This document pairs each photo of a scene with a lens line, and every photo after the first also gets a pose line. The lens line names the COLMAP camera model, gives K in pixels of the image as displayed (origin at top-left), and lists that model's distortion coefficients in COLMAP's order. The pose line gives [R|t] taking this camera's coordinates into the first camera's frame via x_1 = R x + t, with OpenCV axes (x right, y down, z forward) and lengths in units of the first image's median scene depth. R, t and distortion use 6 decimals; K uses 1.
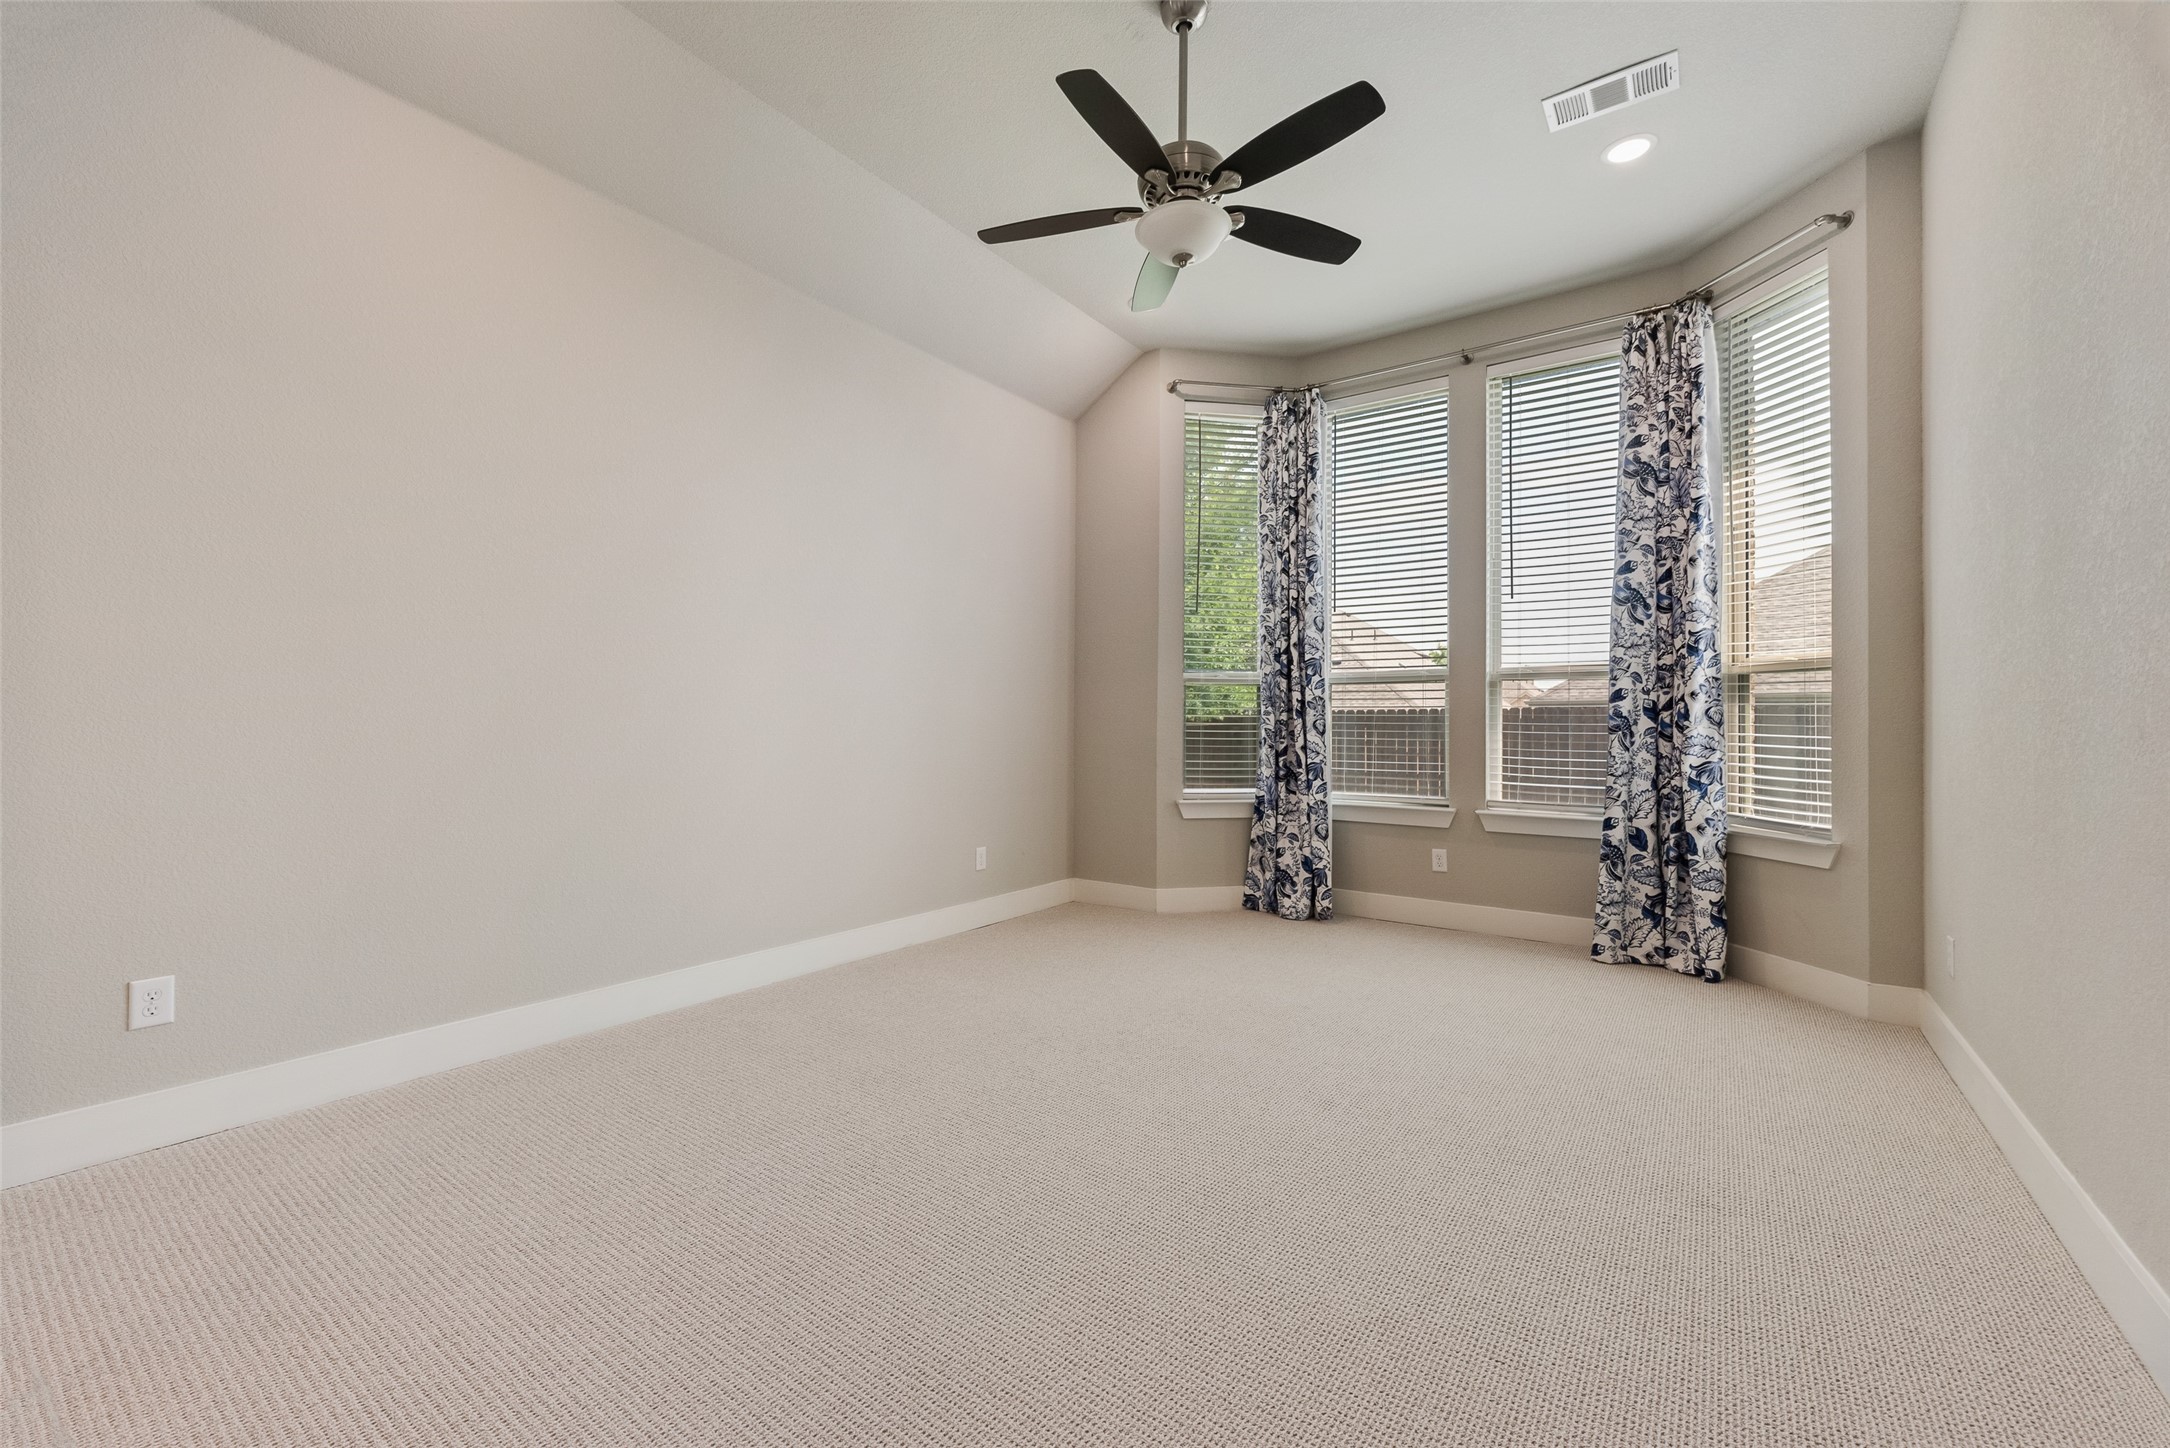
lens RADIAL K [[878.3, 0, 1086.5], [0, 878.3, 718.4], [0, 0, 1]] dist [0.004234, -0.000777]
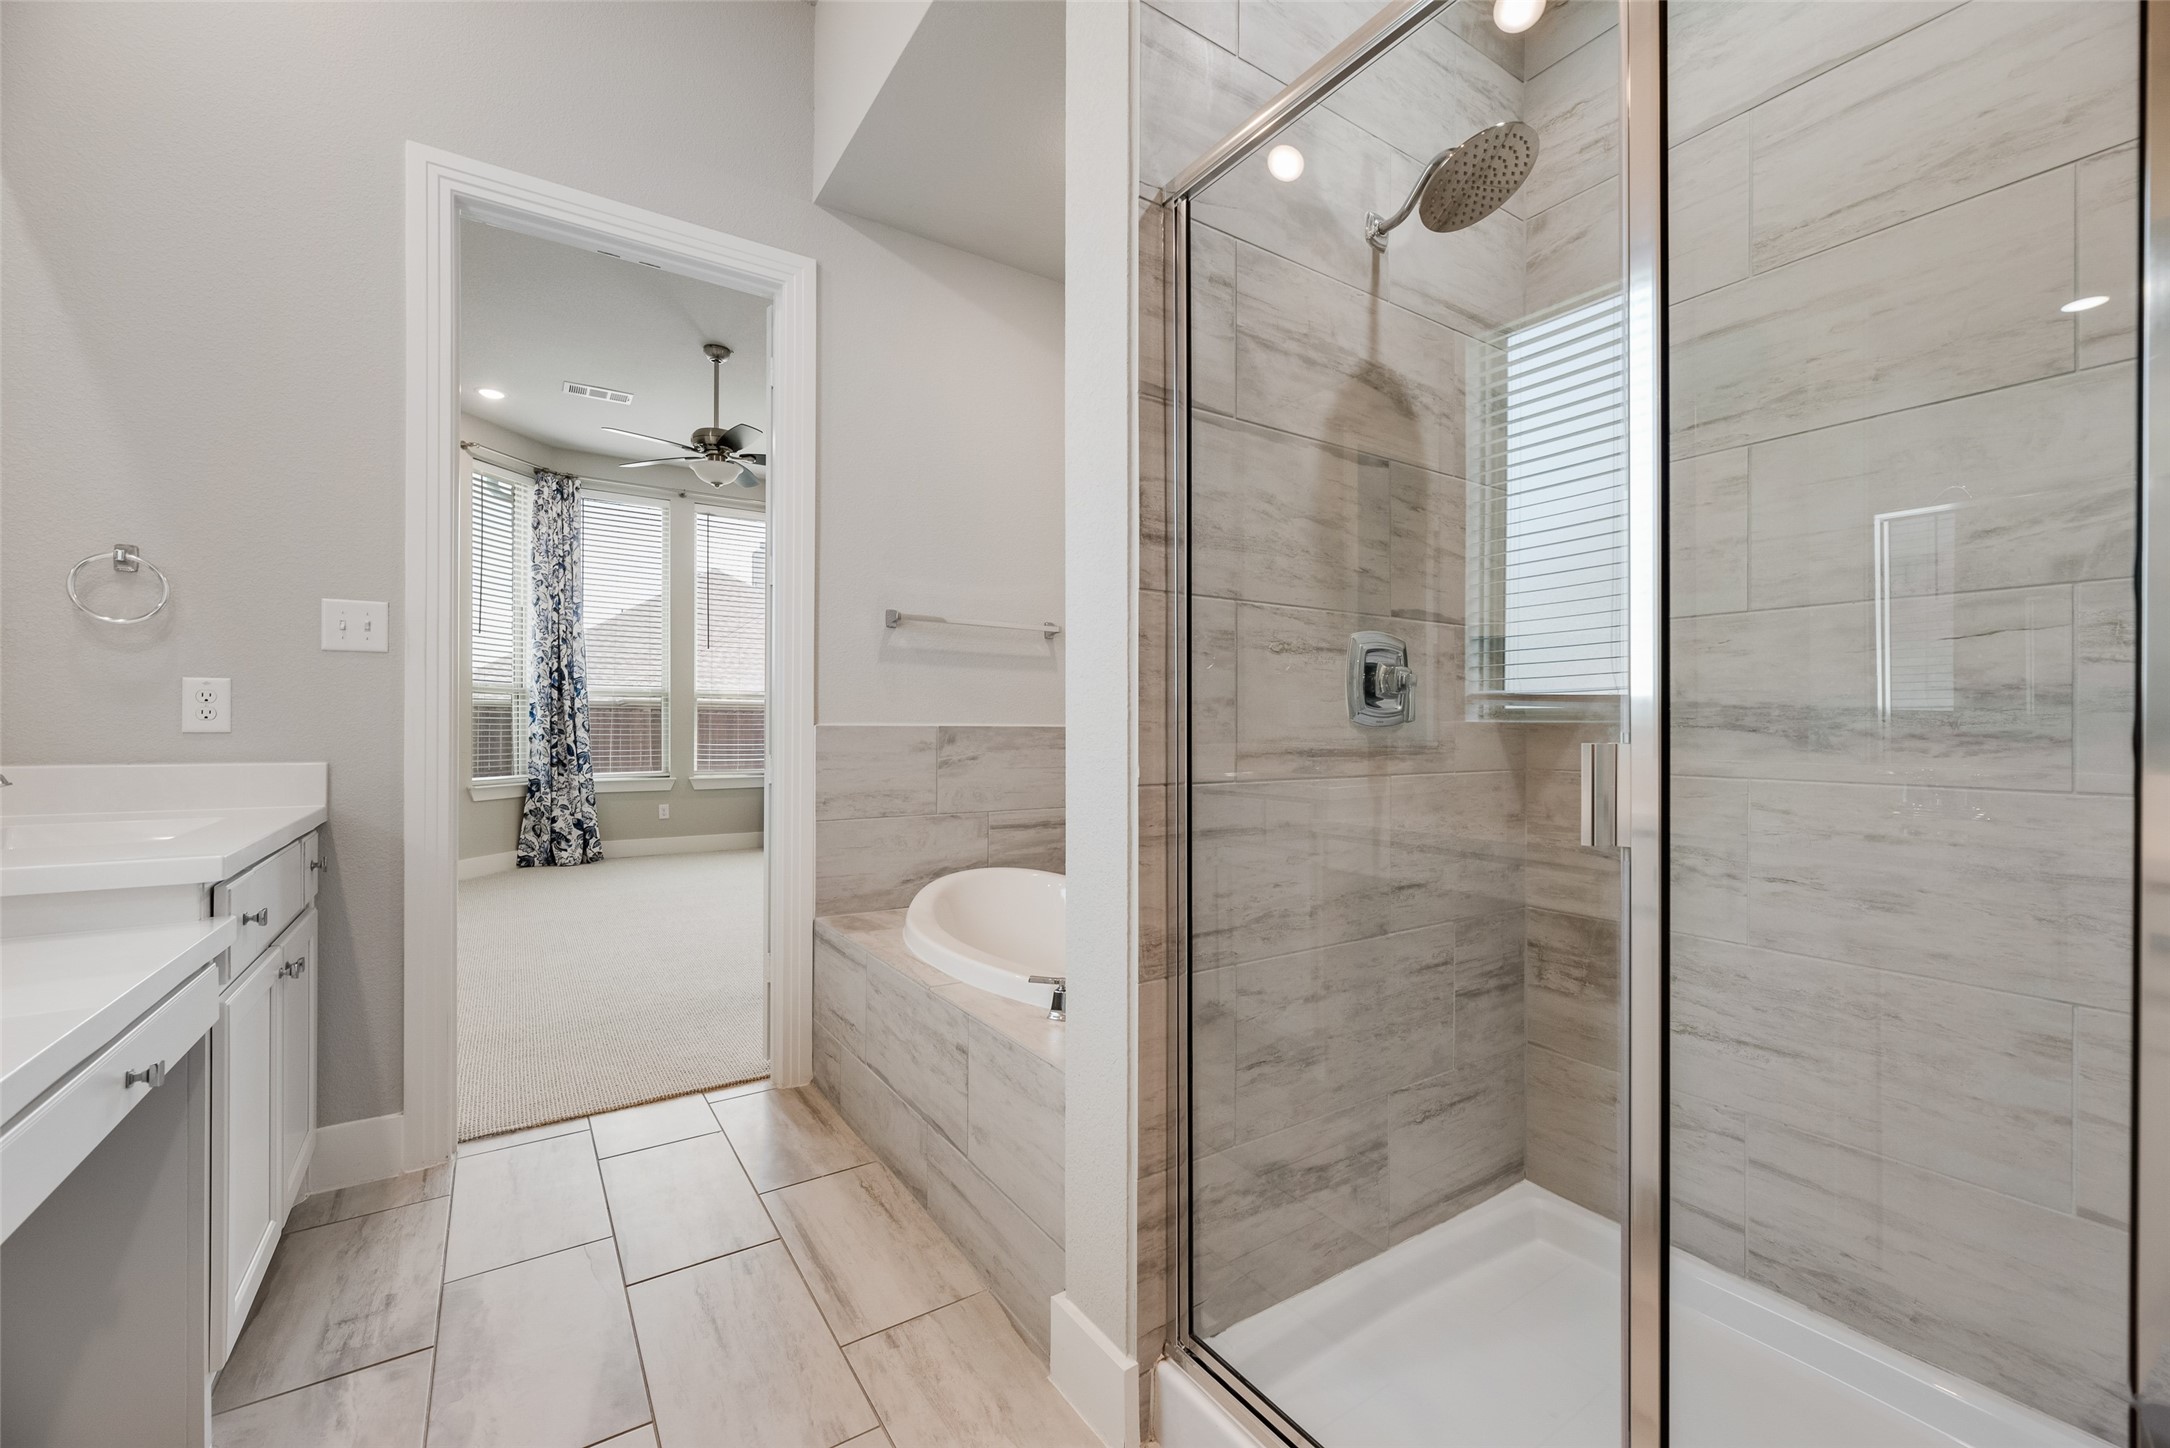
lens RADIAL K [[878.3, 0, 1083.3], [0, 878.3, 725.0], [0, 0, 1]] dist [0.004234, -0.000777]
pose [[0.358465, -0.004399, 0.933533, -0.745571], [-0.010883, 0.999901, 0.008890, -0.013065], [-0.933480, -0.013346, 0.358382, -0.237312]]
